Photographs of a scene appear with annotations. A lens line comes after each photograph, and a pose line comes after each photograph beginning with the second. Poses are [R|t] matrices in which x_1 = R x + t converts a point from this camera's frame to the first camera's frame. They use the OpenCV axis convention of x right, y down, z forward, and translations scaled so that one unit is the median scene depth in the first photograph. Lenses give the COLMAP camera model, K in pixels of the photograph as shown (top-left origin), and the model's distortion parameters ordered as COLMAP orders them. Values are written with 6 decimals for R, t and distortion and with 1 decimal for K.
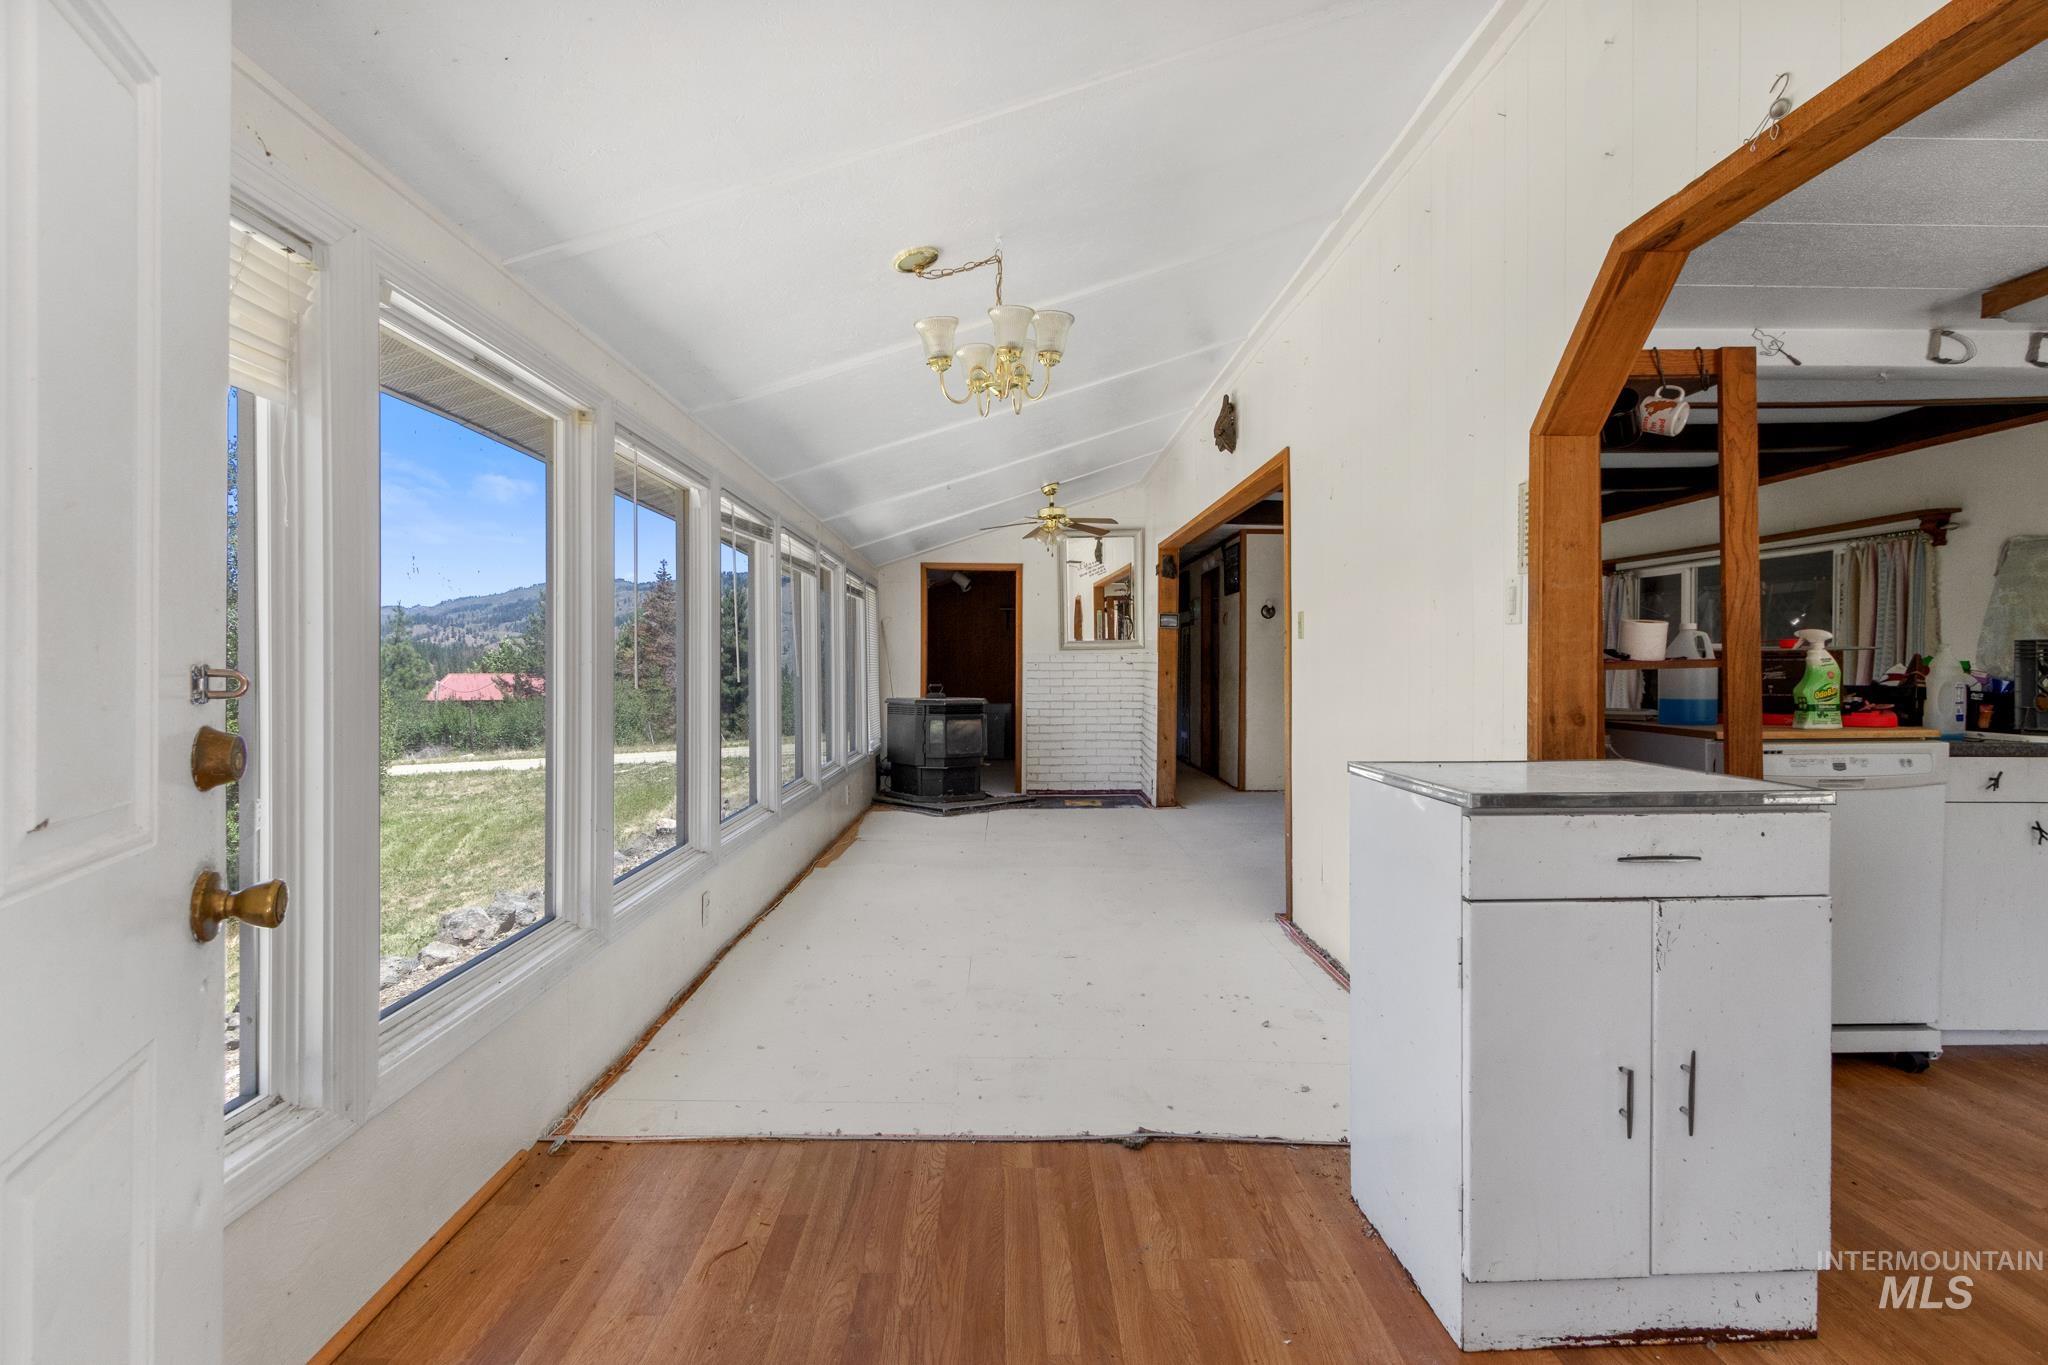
lens RADIAL K [[963.1, 0, 1023.4], [0, 963.1, 653.8], [0, 0, 1]] dist [0.001630, 0.000095]
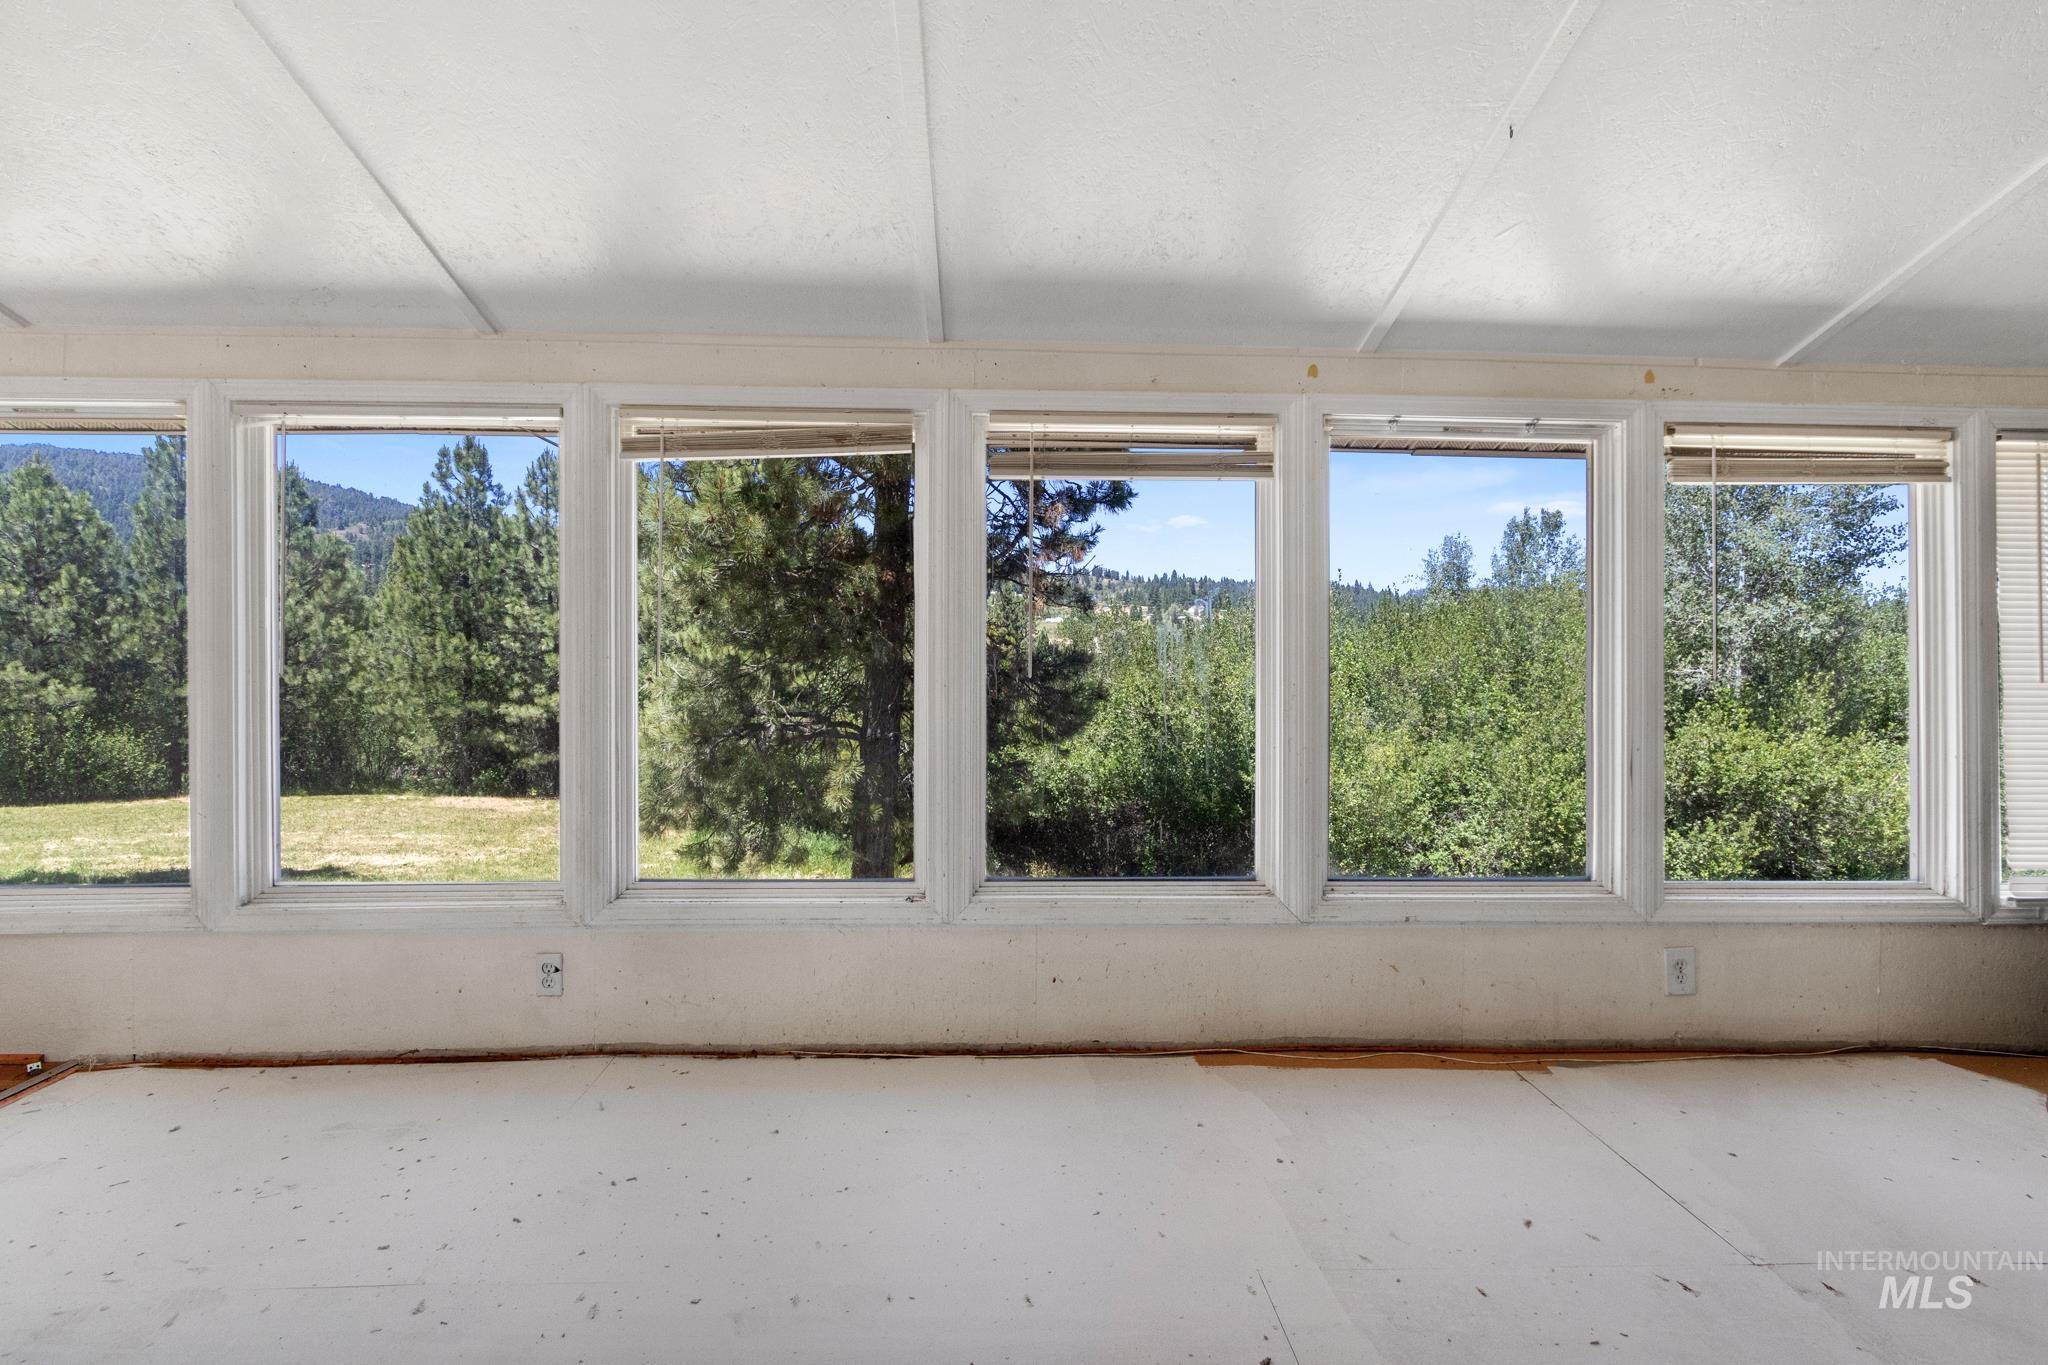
lens RADIAL K [[978.2, 0, 1021.0], [0, 978.2, 663.2], [0, 0, 1]] dist [0.000839, -0.000247]
pose [[0.020104, 0.001536, -0.999797, 0.194630], [0.006298, 0.999979, 0.001663, 0.009700], [0.999778, -0.006330, 0.020094, 0.599078]]
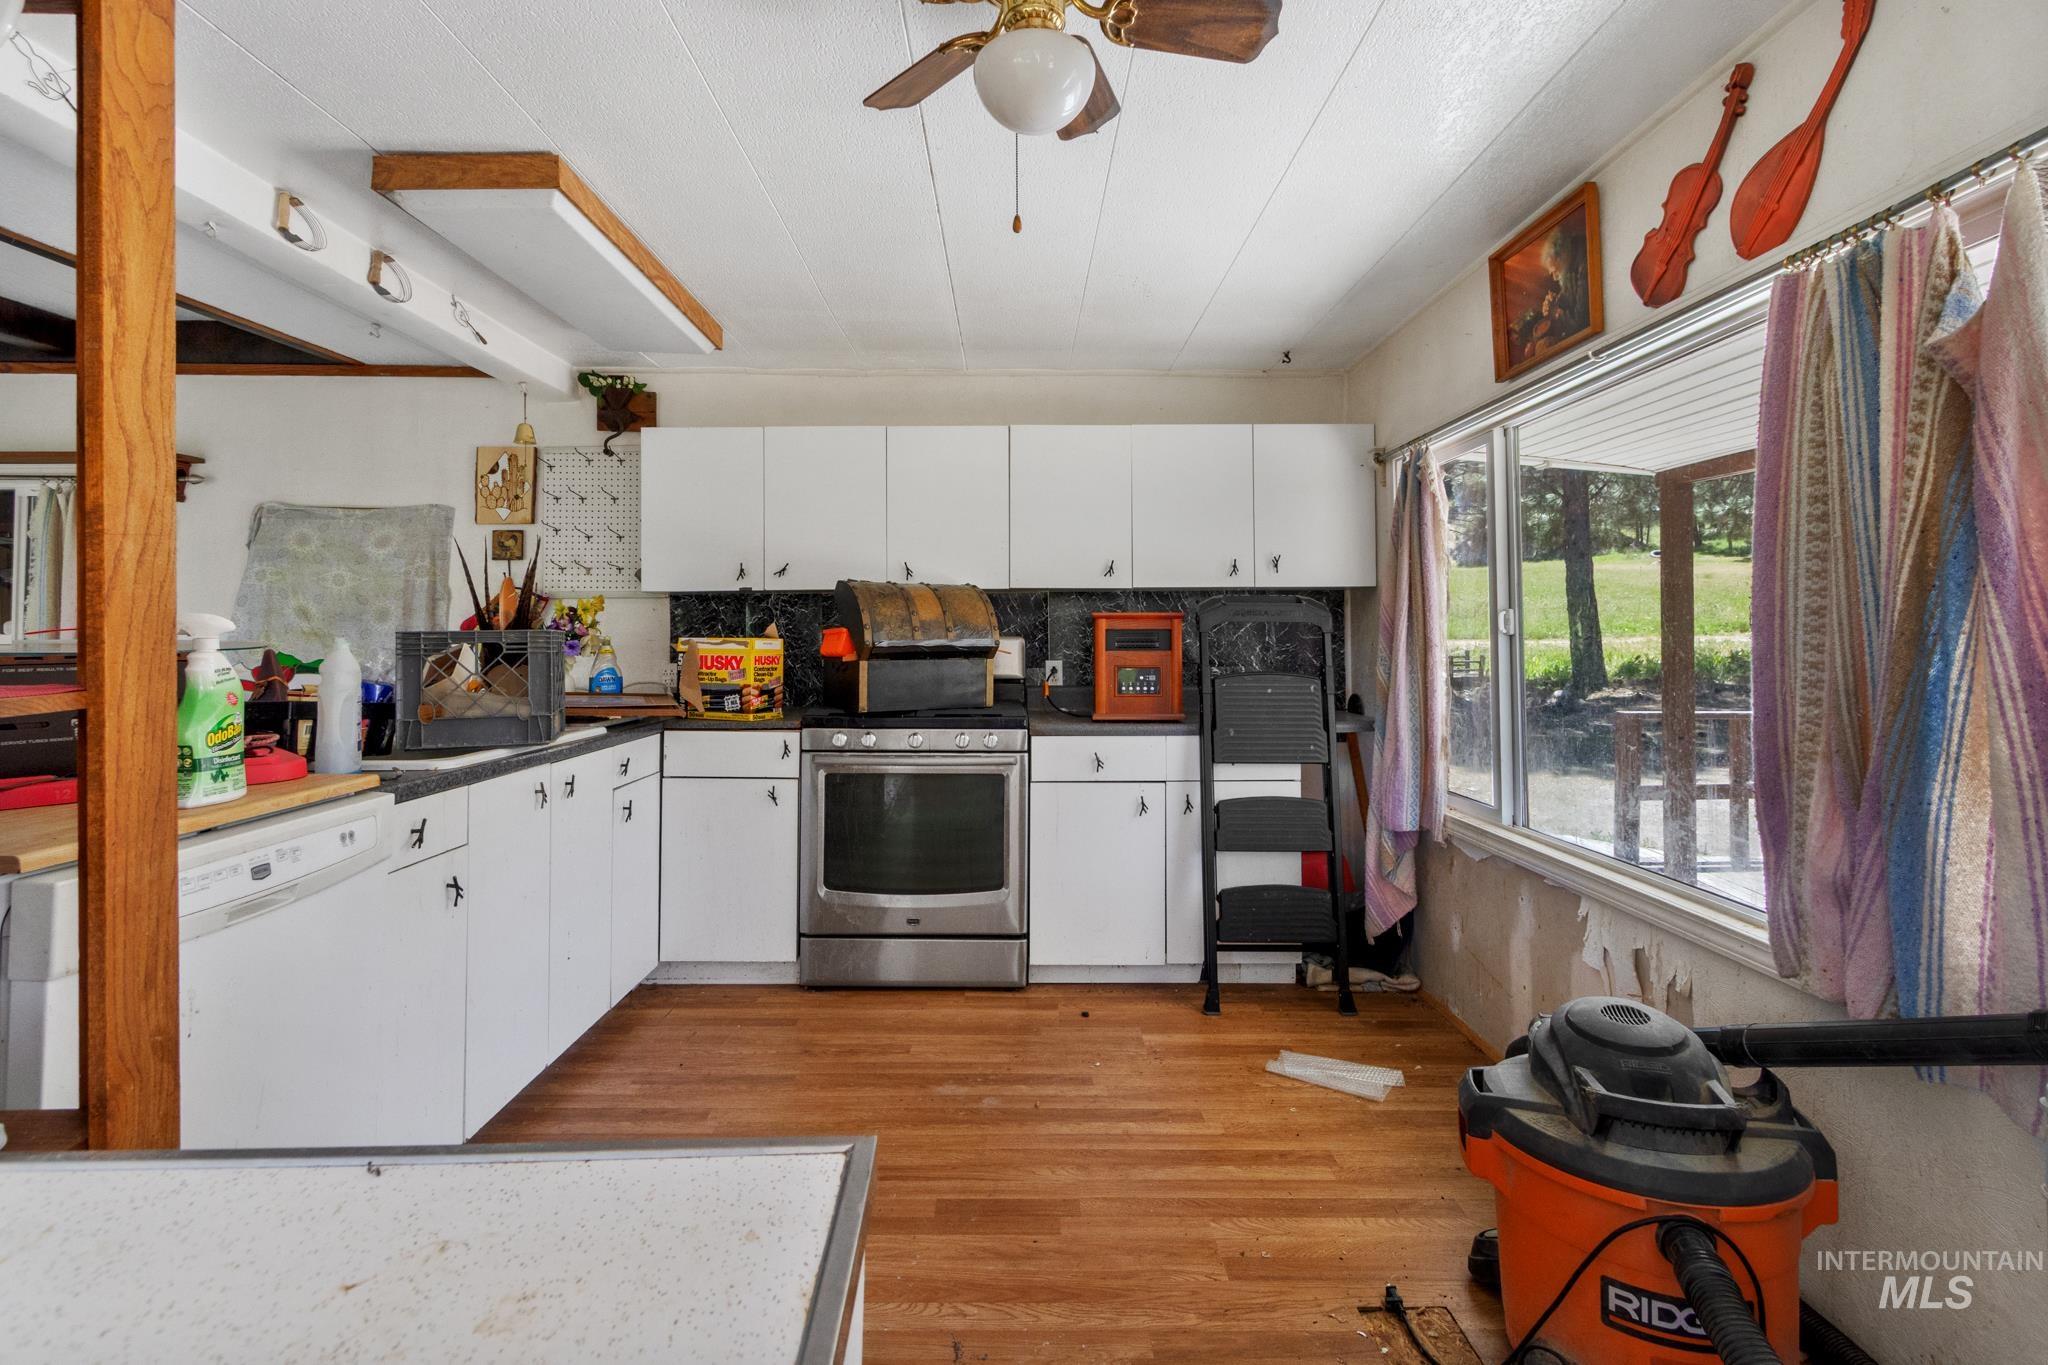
lens RADIAL K [[976.0, 0, 1023.1], [0, 976.0, 624.8], [0, 0, 1]] dist [0.001514, 0.000277]
pose [[0.011438, 0.010447, 0.999880, 0.099093], [-0.009683, 0.999900, -0.010337, -0.006148], [-0.999888, -0.009564, 0.011538, 0.185140]]
